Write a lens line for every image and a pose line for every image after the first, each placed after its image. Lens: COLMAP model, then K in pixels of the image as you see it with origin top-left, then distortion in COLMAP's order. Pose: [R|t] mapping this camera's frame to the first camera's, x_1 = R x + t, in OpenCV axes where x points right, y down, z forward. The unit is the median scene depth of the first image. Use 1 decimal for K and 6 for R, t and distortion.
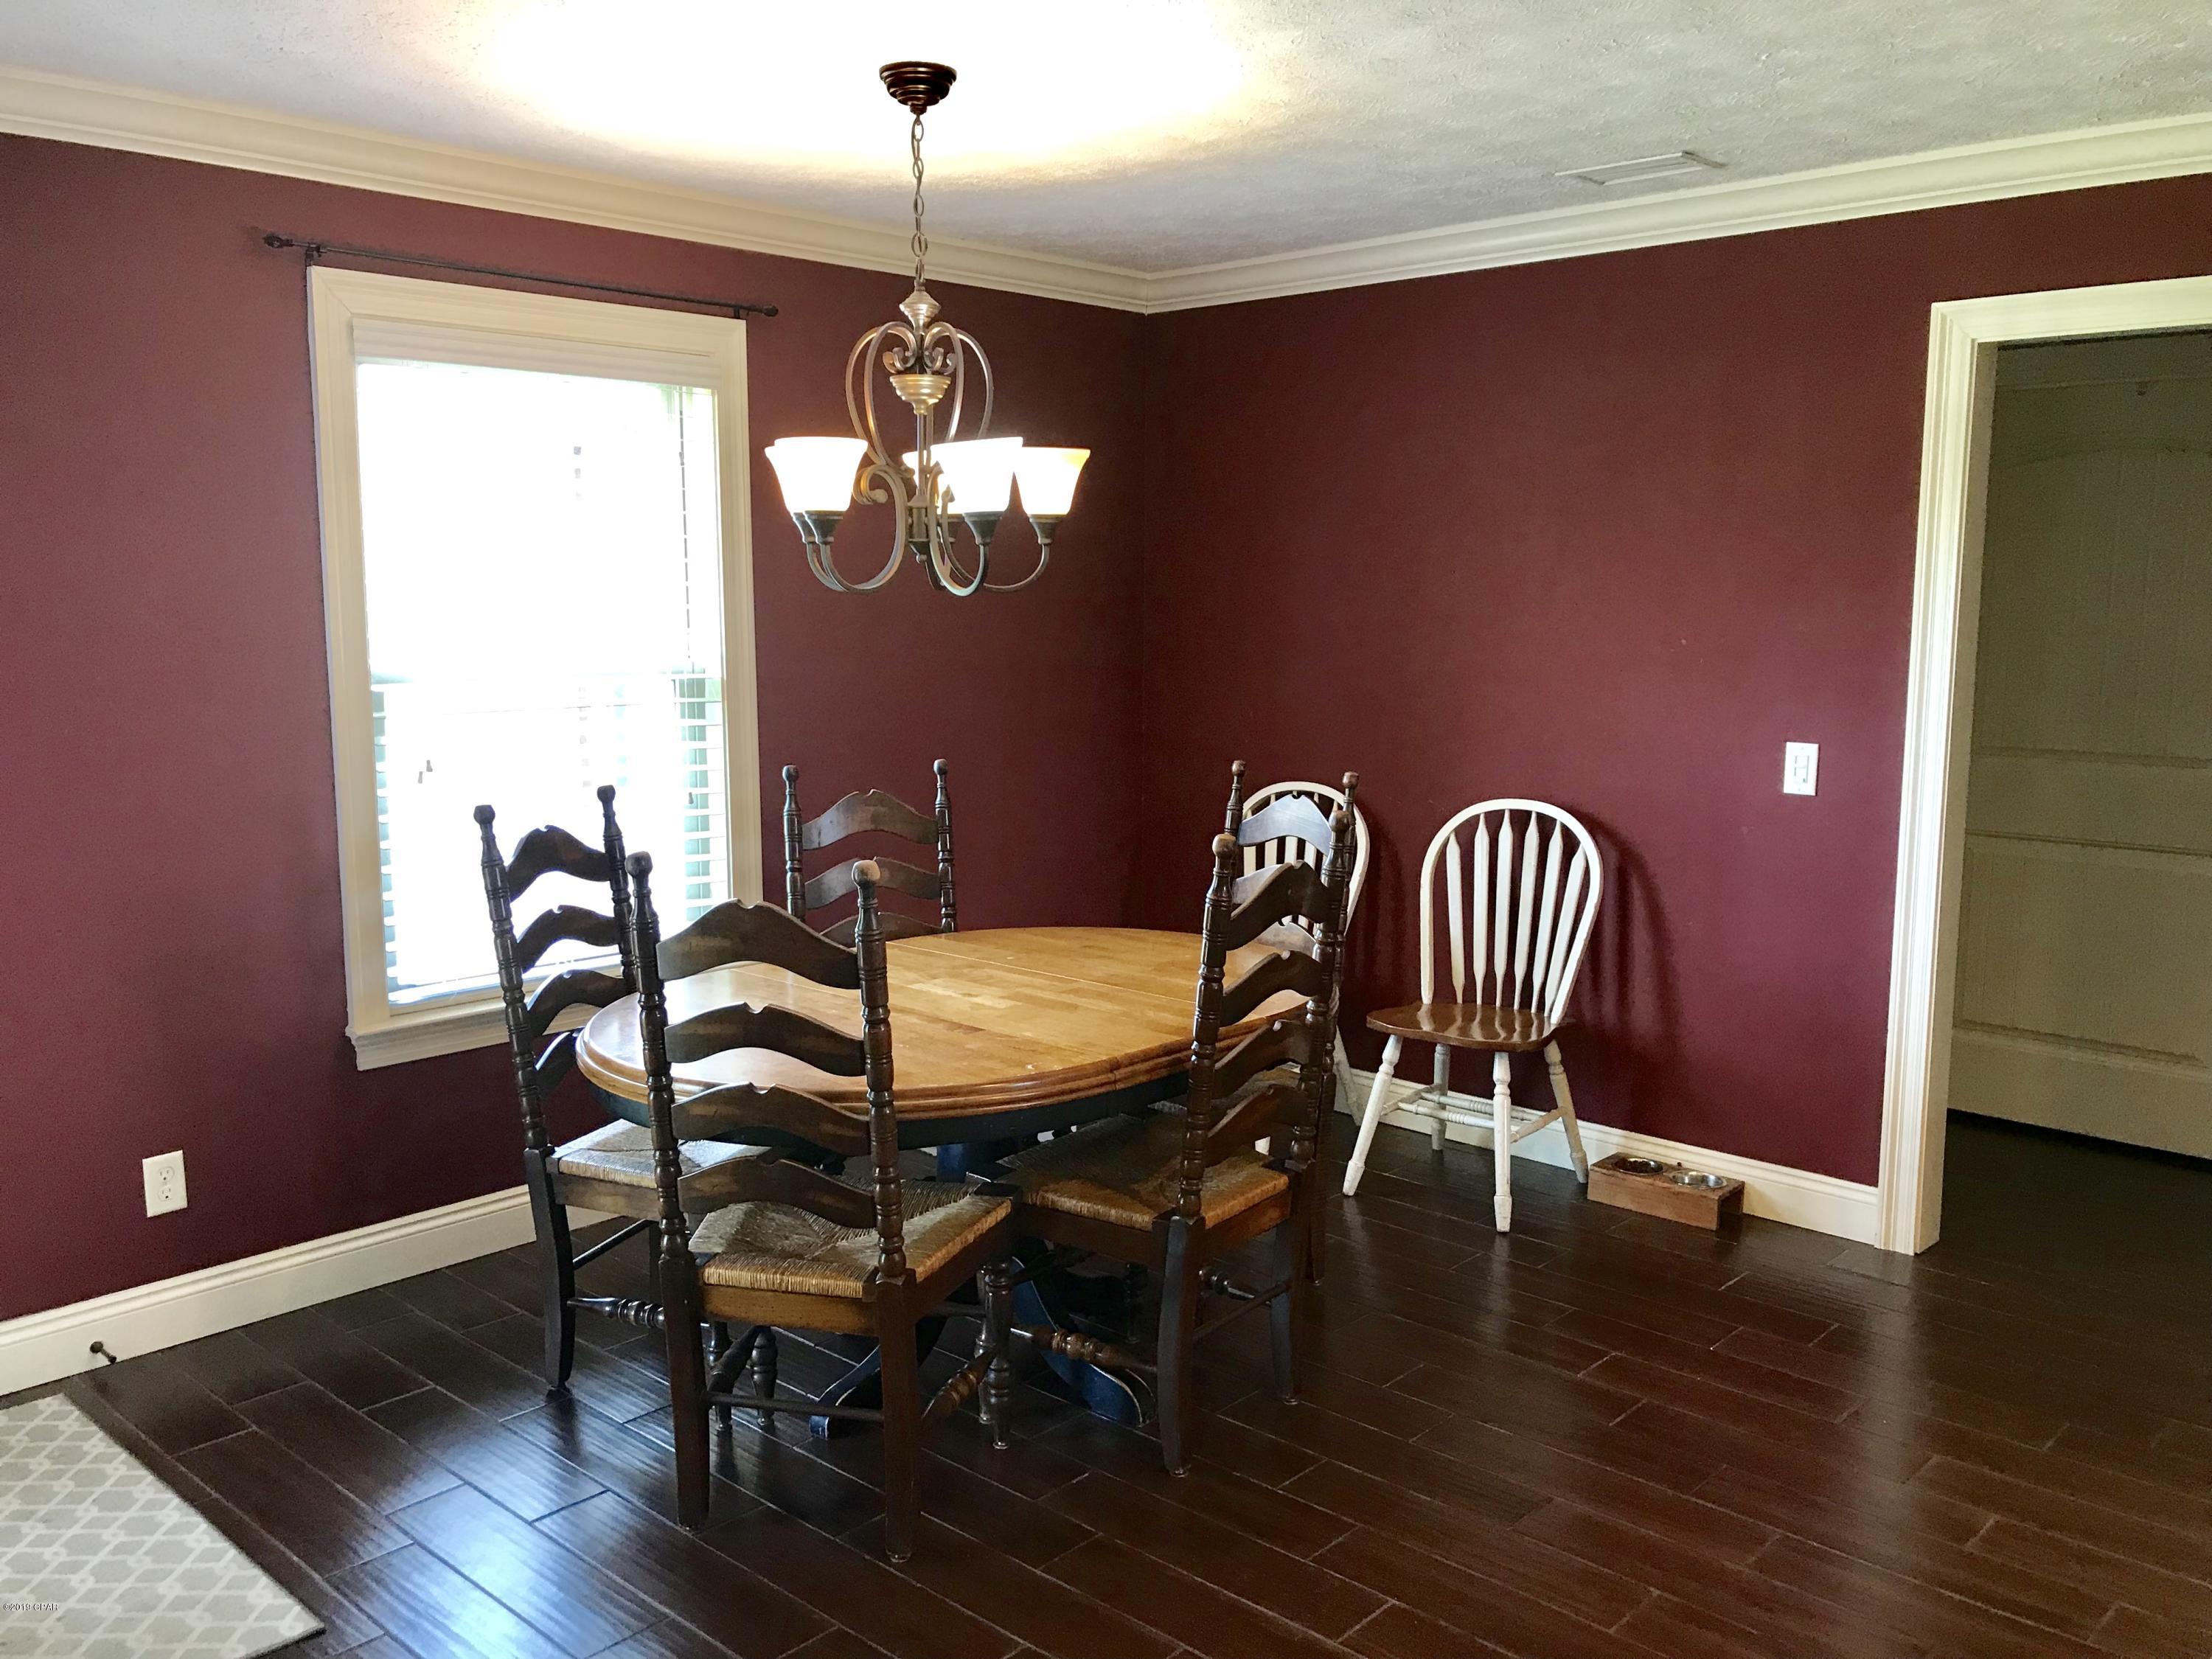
lens RADIAL K [[1810.0, 0, 1097.5], [0, 1810.0, 816.4], [0, 0, 1]] dist [0.081282, -0.128348]
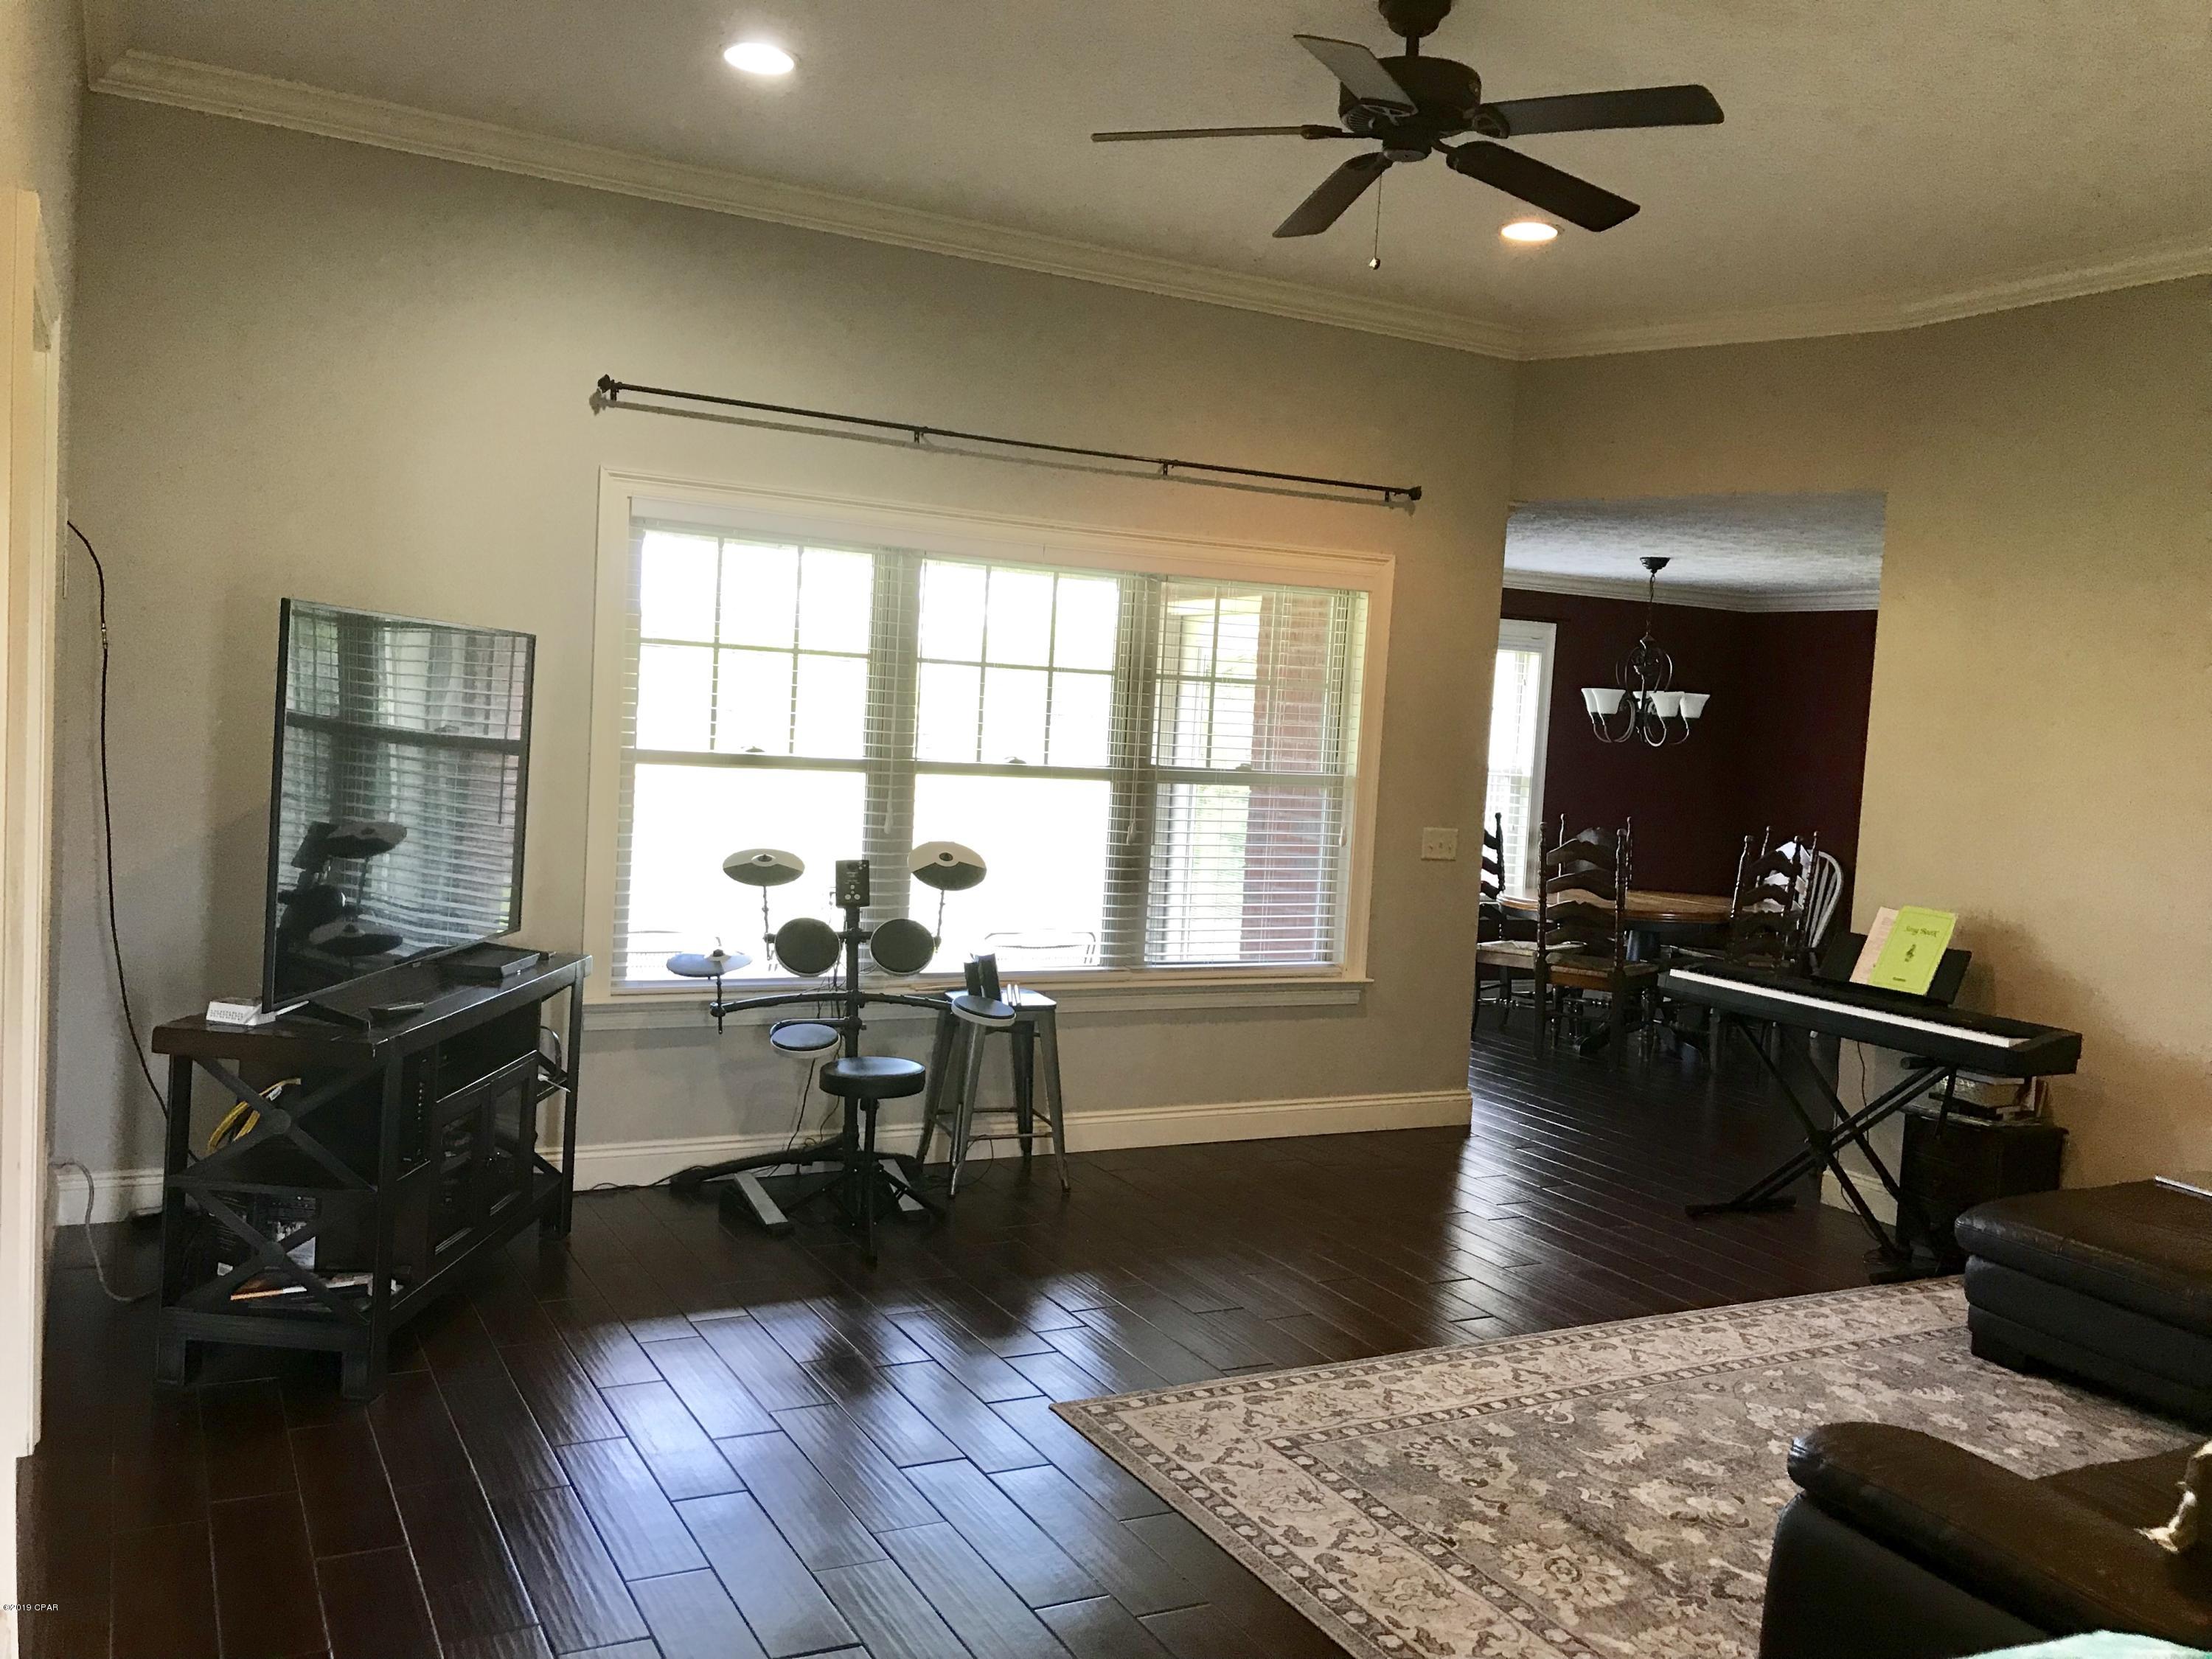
lens RADIAL K [[1810.0, 0, 1097.5], [0, 1810.0, 816.4], [0, 0, 1]] dist [0.081282, -0.128348]
pose [[0.946539, 0.073222, -0.314168, -0.001900], [-0.099220, 0.992770, -0.067554, 0.237337], [0.306950, 0.095115, 0.946961, -1.741731]]
